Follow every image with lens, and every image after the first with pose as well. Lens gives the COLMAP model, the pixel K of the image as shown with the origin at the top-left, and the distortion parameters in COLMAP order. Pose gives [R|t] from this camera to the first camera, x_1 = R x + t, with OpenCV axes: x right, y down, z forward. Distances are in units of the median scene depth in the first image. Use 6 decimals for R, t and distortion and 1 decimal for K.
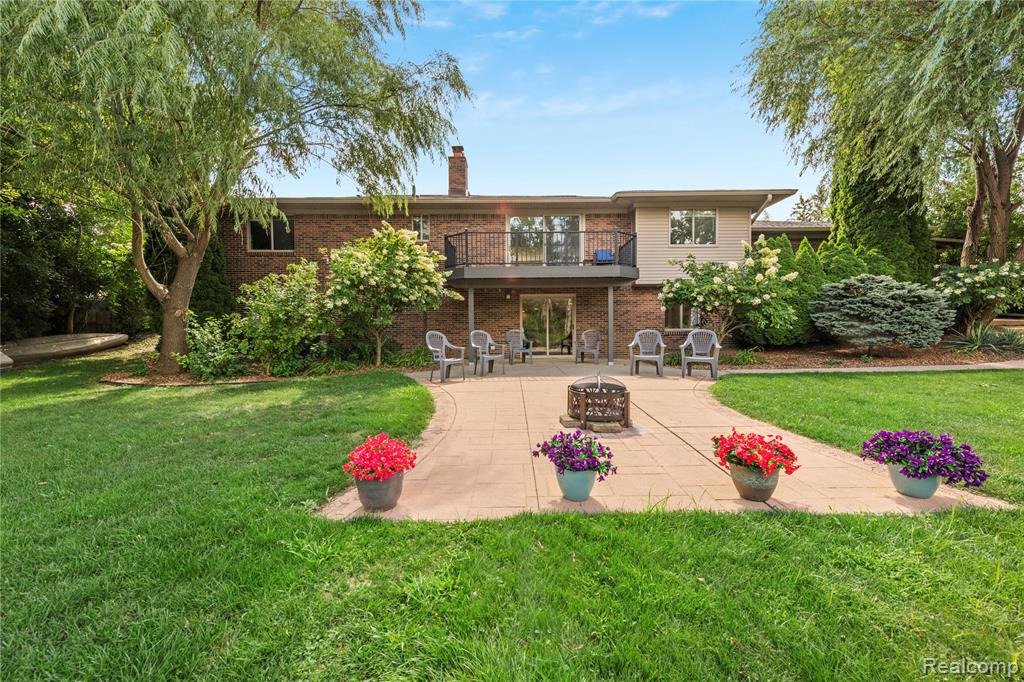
lens RADIAL K [[410.6, 0, 519.1], [0, 410.6, 321.9], [0, 0, 1]] dist [0.010610, 0.000019]
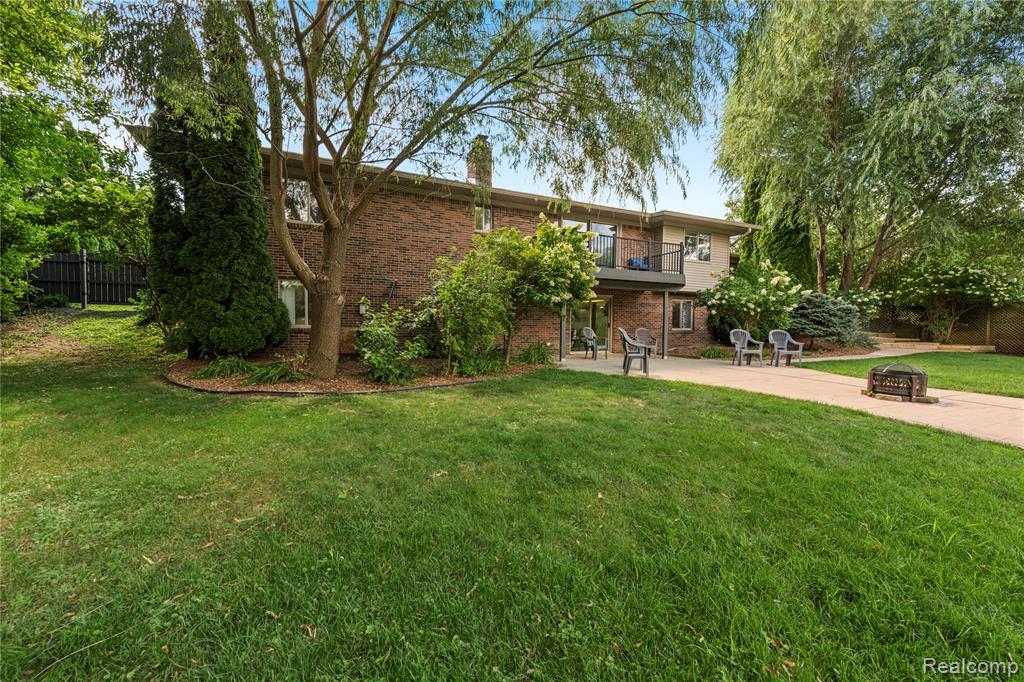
lens RADIAL K [[410.6, 0, 519.1], [0, 410.6, 321.9], [0, 0, 1]] dist [0.010610, 0.000019]
pose [[0.902751, 0.020216, 0.429688, -0.584547], [-0.023373, 0.999725, 0.002070, 0.006299], [-0.429527, -0.011912, 0.902975, 0.115094]]
